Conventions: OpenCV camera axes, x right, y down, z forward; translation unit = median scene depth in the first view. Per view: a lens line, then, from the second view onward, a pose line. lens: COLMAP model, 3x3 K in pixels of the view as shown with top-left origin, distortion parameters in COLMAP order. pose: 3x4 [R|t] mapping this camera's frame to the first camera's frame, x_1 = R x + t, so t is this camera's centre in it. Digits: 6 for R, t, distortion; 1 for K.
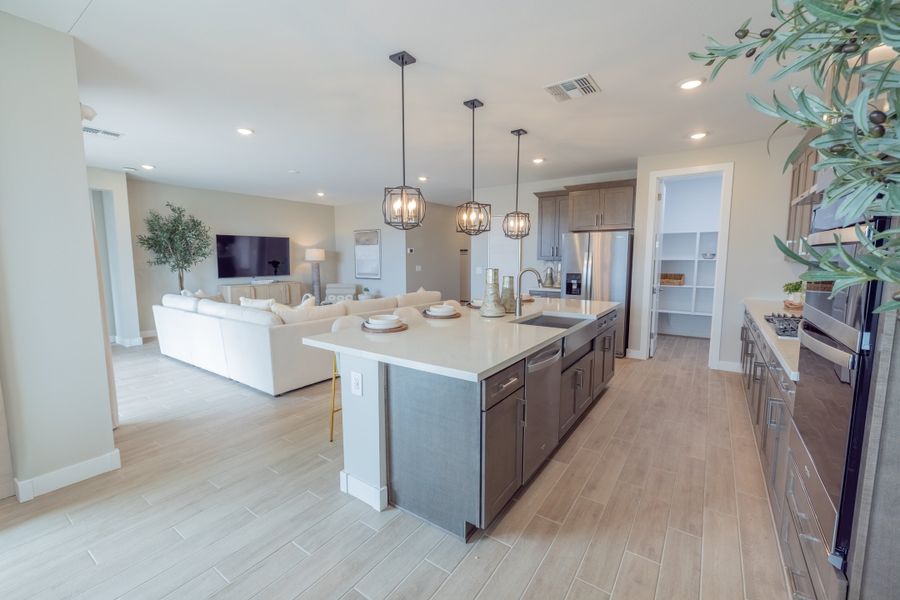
lens RADIAL K [[379.0, 0, 449.7], [0, 379.0, 298.0], [0, 0, 1]] dist [0.001988, 0.000025]
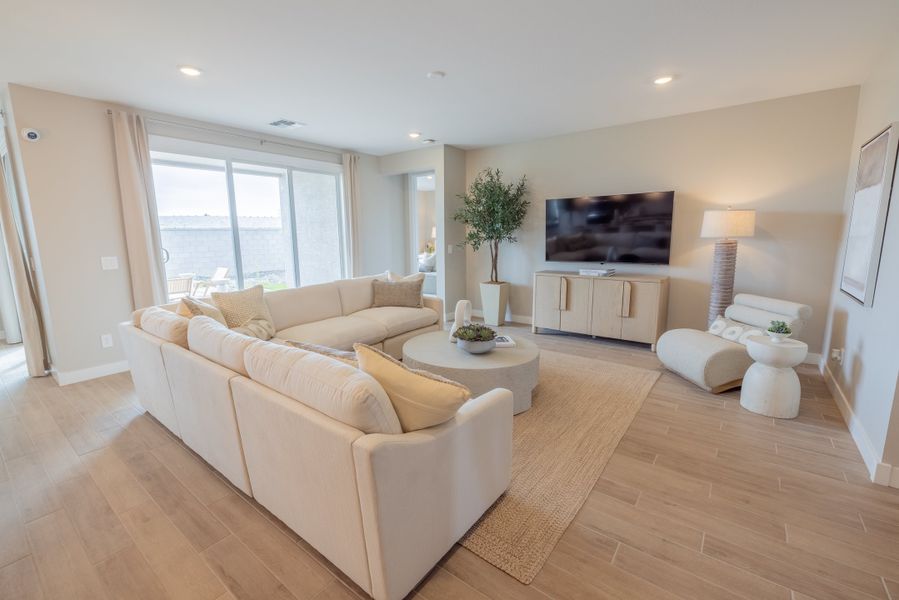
lens RADIAL K [[390.9, 0, 436.9], [0, 390.9, 299.1], [0, 0, 1]] dist [0.000649, 0.000143]
pose [[-0.060637, 0.166614, -0.984156, 0.130188], [-0.094385, 0.980595, 0.171827, -0.076725], [0.993687, 0.103309, -0.043734, 0.717328]]
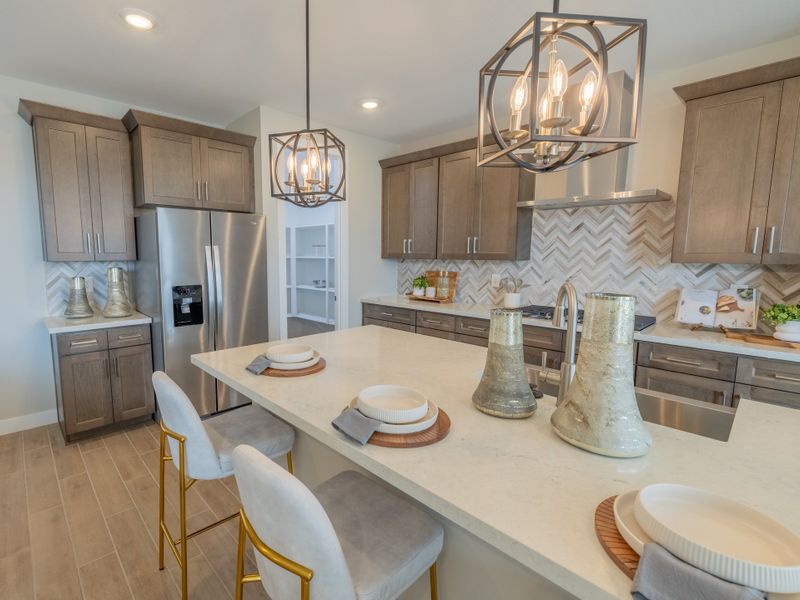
lens RADIAL K [[379.9, 0, 349.6], [0, 379.9, 298.0], [0, 0, 1]] dist [0.000176, 0.000053]
pose [[0.236354, -0.111130, 0.965291, -0.086407], [0.103370, 0.990676, 0.088742, -0.045665], [-0.966153, 0.078807, 0.245638, 0.416755]]
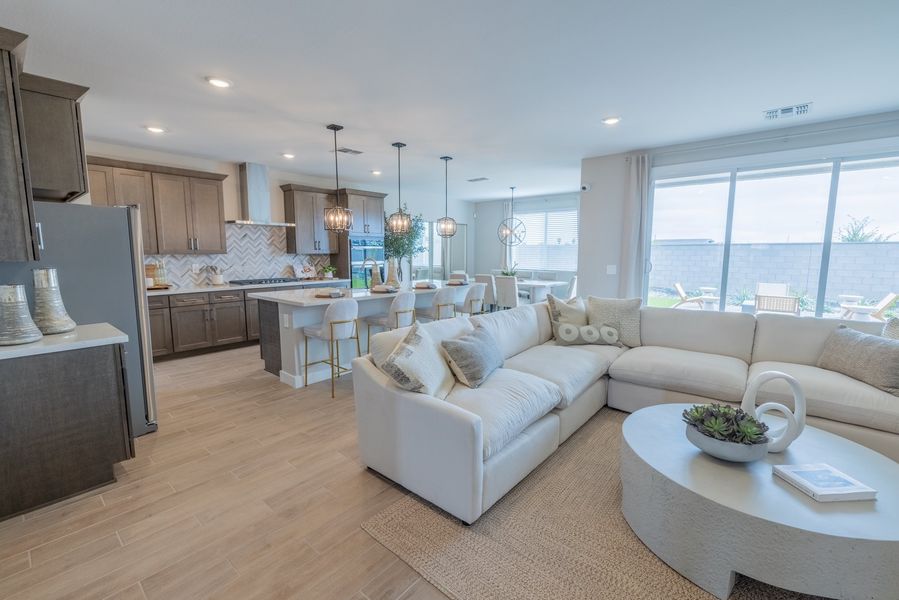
lens RADIAL K [[386.1, 0, 447.1], [0, 386.1, 296.8], [0, 0, 1]] dist [-0.000240, 0.000052]
pose [[-0.994936, -0.012025, 0.099788, -0.102760], [0.010743, 0.974408, 0.224532, -0.103293], [-0.099934, 0.224467, -0.969344, 0.953346]]
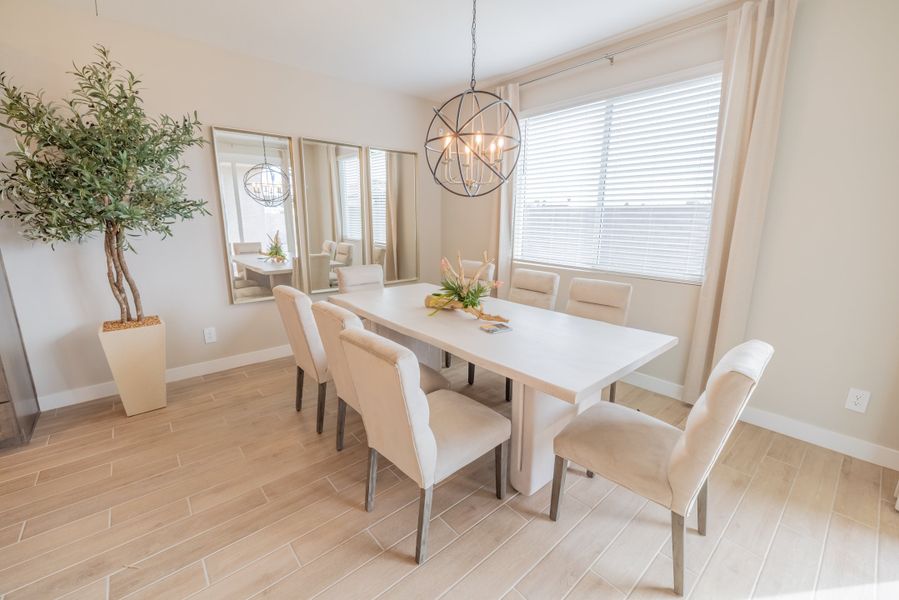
lens RADIAL K [[378.6, 0, 449.2], [0, 378.6, 298.0], [0, 0, 1]] dist [0.001988, 0.000025]
pose [[-0.968111, -0.061016, 0.242980, -0.218183], [0.019688, 0.948358, 0.316591, -0.028401], [-0.249749, 0.311279, -0.916914, 0.259964]]
